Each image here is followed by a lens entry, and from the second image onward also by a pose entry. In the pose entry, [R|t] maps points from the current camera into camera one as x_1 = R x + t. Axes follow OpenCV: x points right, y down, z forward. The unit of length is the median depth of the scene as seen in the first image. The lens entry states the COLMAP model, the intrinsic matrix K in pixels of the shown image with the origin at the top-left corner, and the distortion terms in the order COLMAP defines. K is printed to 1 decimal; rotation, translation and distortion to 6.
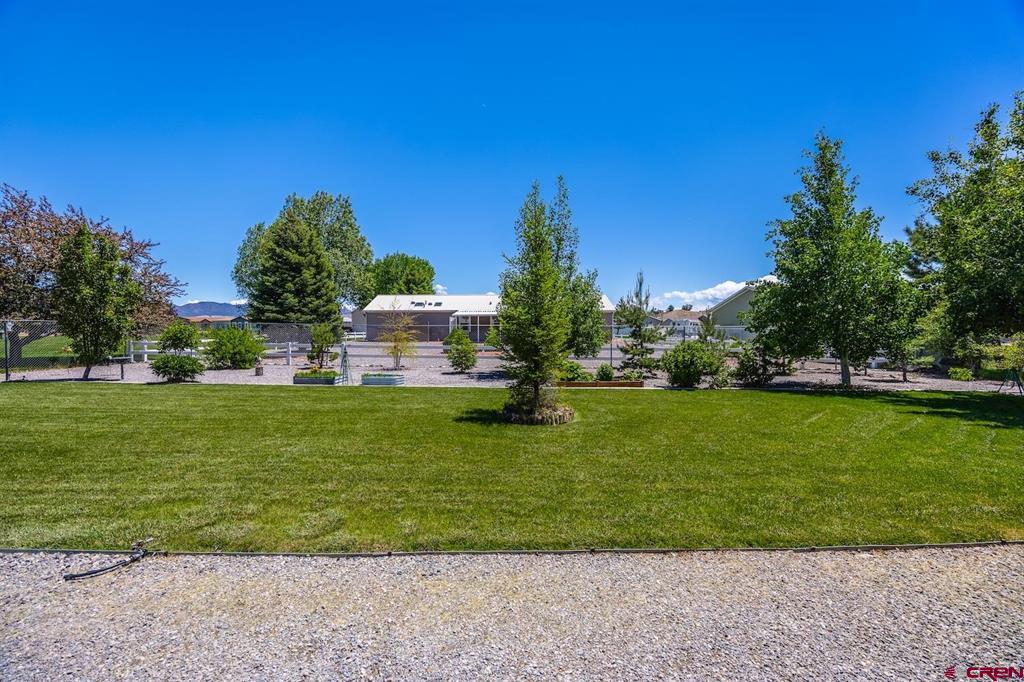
lens RADIAL K [[395.3, 0, 511.1], [0, 395.3, 343.9], [0, 0, 1]] dist [-0.003878, 0.000173]
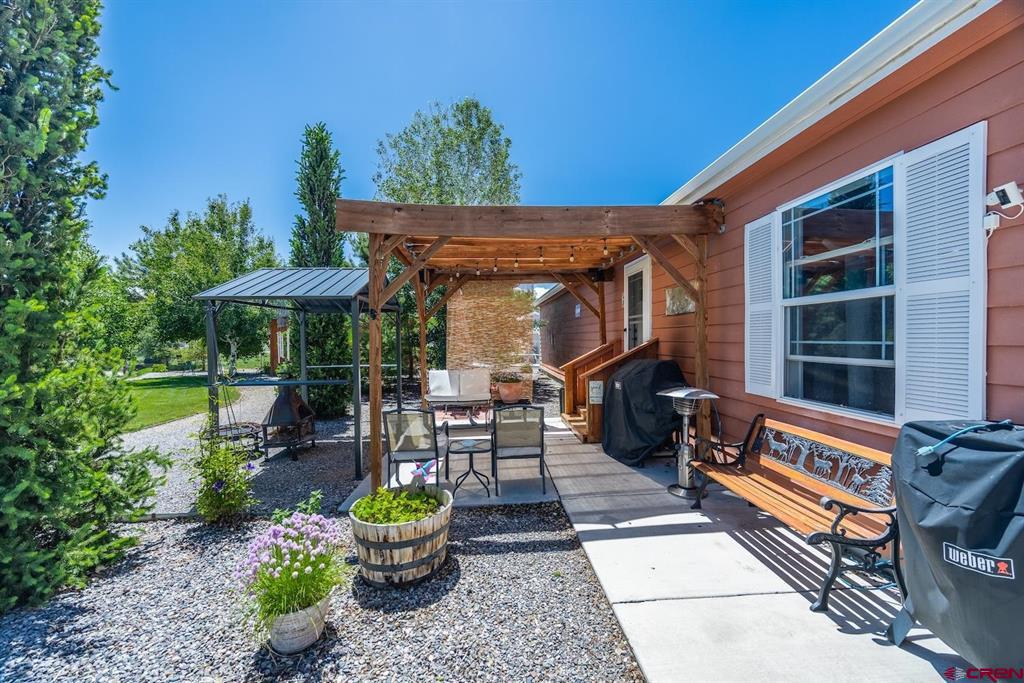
lens RADIAL K [[395.3, 0, 519.7], [0, 395.3, 345.3], [0, 0, 1]] dist [-0.003878, 0.000173]
pose [[-0.048950, -0.007952, 0.998770, -0.449905], [0.023826, 0.999674, 0.009127, 0.010496], [-0.998517, 0.024243, -0.048745, -0.316684]]
